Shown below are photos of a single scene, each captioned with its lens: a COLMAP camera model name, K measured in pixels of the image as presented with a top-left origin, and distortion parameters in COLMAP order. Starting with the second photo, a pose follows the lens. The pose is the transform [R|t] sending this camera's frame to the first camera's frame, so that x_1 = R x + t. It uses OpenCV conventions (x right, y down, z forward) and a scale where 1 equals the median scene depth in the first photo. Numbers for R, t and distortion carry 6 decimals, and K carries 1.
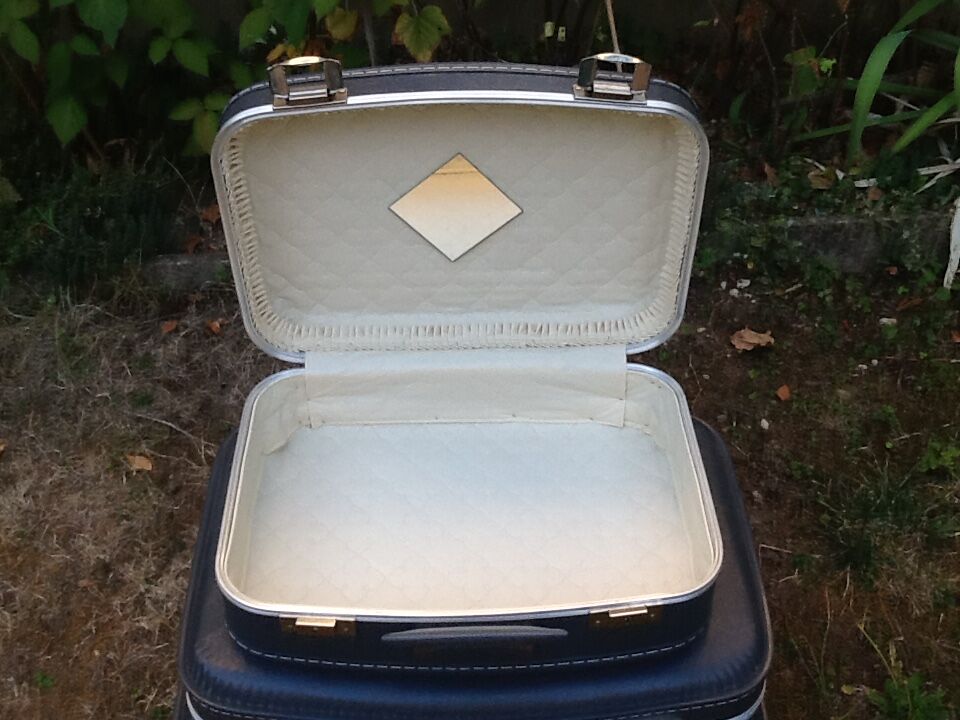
lens RADIAL K [[1242.0, 0, 477.5], [0, 1242.0, 343.9], [0, 0, 1]] dist [-0.017852, 0.000000]
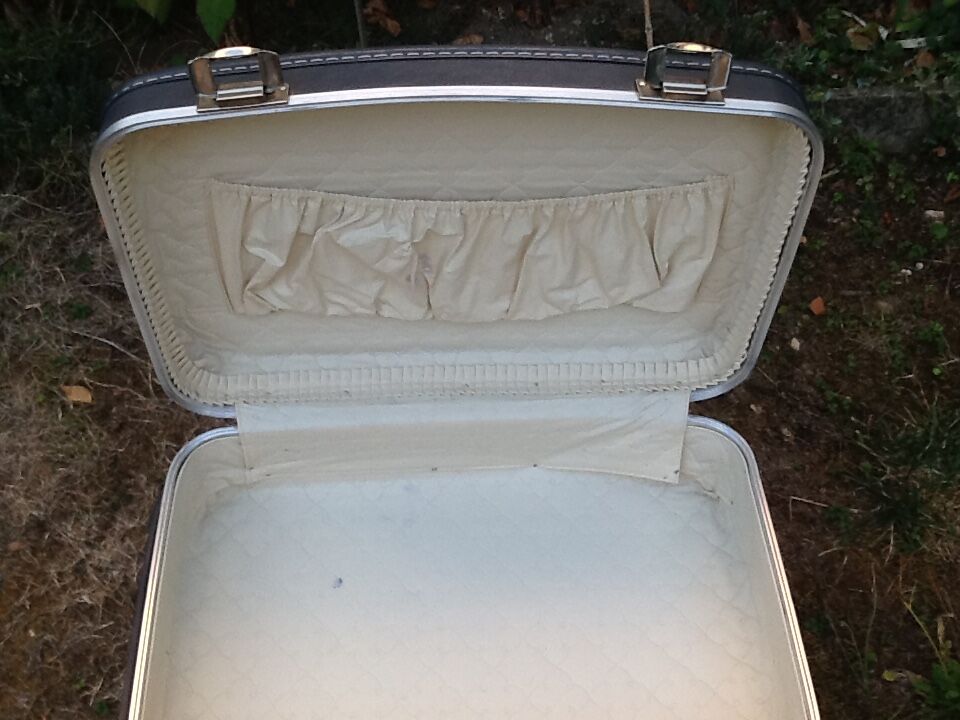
lens RADIAL K [[1242.0, 0, 485.0], [0, 1242.0, 365.0], [0, 0, 1]] dist [-0.017852, 0.000000]
pose [[0.999706, -0.000159, 0.024230, -0.008566], [-0.004176, 0.983880, 0.178779, -0.075579], [-0.023868, -0.178828, 0.983591, 0.140135]]
